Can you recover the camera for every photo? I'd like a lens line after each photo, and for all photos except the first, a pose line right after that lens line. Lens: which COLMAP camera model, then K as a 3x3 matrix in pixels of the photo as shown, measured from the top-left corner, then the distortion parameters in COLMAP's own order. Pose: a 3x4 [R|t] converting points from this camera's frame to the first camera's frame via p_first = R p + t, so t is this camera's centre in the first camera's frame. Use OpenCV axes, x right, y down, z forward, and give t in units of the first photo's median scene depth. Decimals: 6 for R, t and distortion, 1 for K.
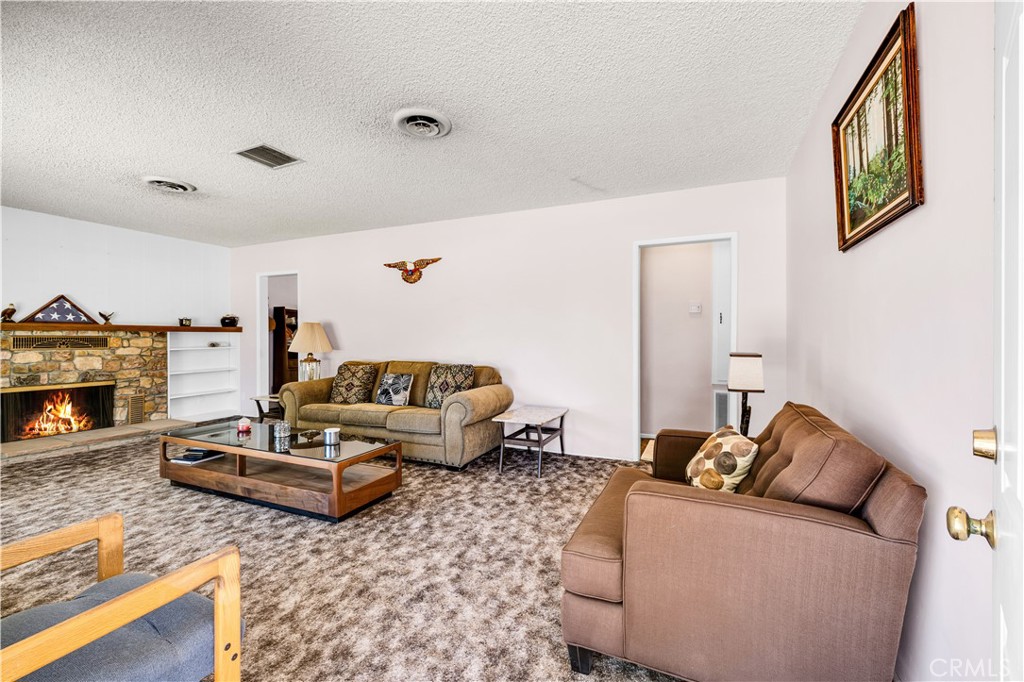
lens RADIAL K [[436.7, 0, 522.5], [0, 436.7, 339.0], [0, 0, 1]] dist [-0.001361, 0.000330]
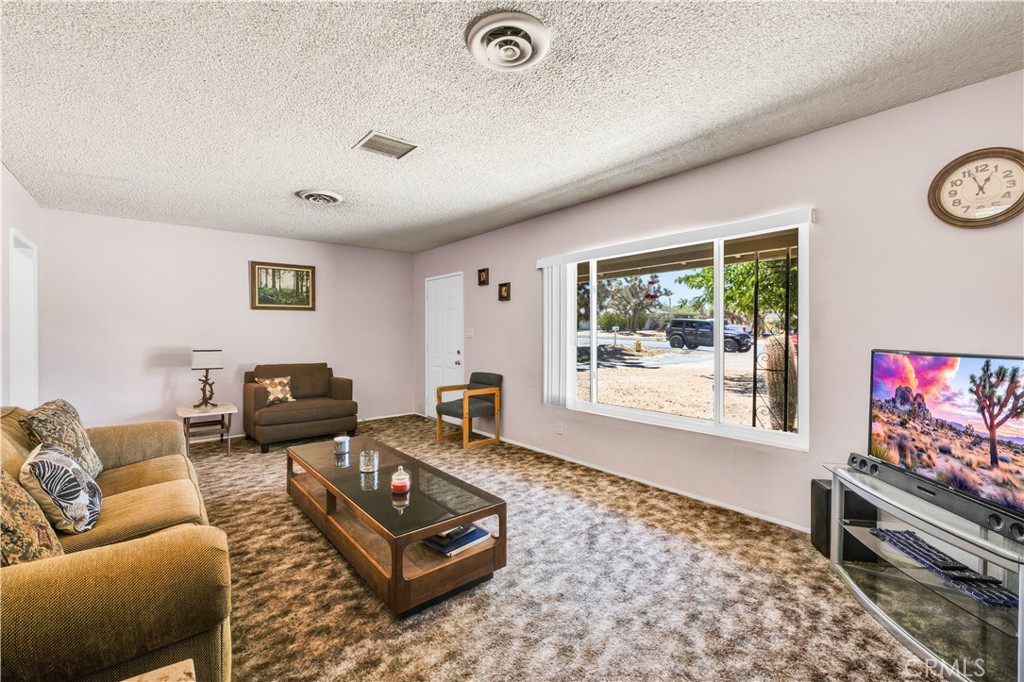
lens RADIAL K [[421.0, 0, 498.6], [0, 421.0, 334.5], [0, 0, 1]] dist [-0.000627, -0.000333]
pose [[-0.883513, -0.001391, 0.468404, -0.871799], [0.003225, 0.999954, 0.009054, -0.027730], [-0.468395, 0.009510, -0.883468, 1.218065]]
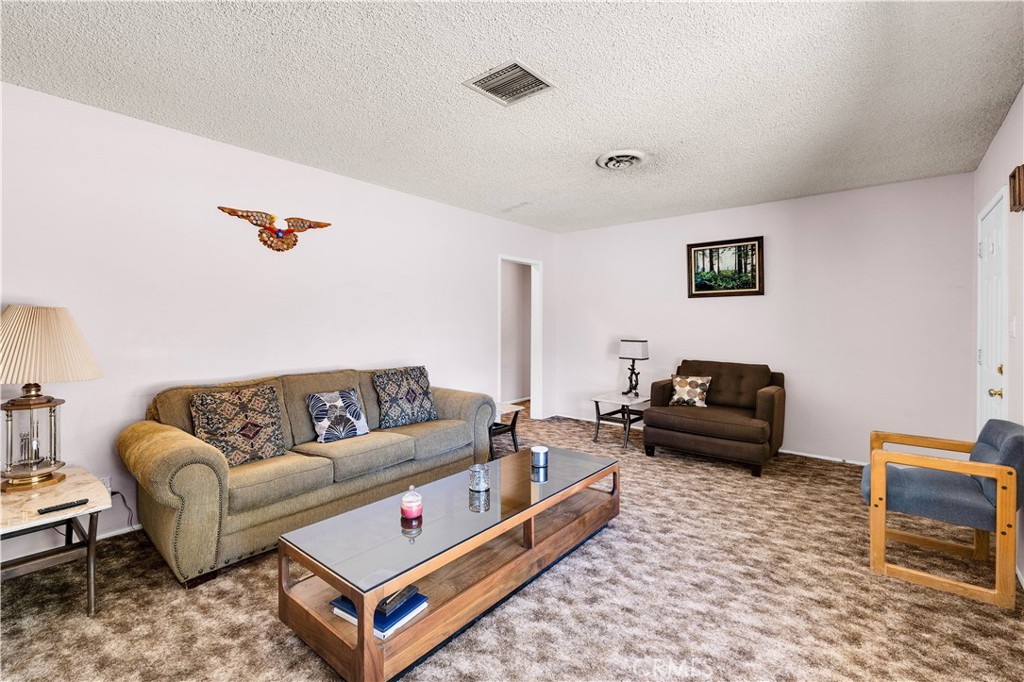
lens RADIAL K [[450.1, 0, 512.7], [0, 450.1, 325.5], [0, 0, 1]] dist [-0.000559, 0.000007]
pose [[0.274797, -0.005439, 0.961487, -0.933190], [0.001942, 0.999985, 0.005102, -0.026023], [-0.961500, 0.000465, 0.274803, 0.585969]]
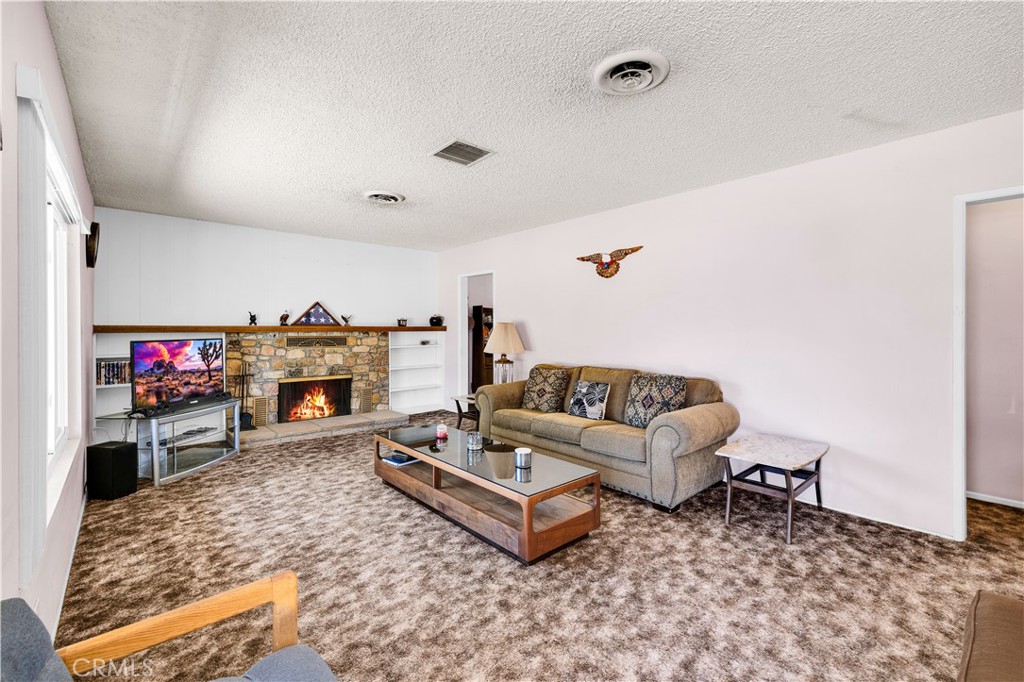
lens RADIAL K [[450.1, 0, 512.1], [0, 450.1, 330.8], [0, 0, 1]] dist [-0.000559, 0.000007]
pose [[0.904180, 0.001974, -0.427148, -0.048535], [-0.001780, 0.999998, 0.000854, -0.025196], [0.427149, -0.000012, 0.904181, 0.120332]]
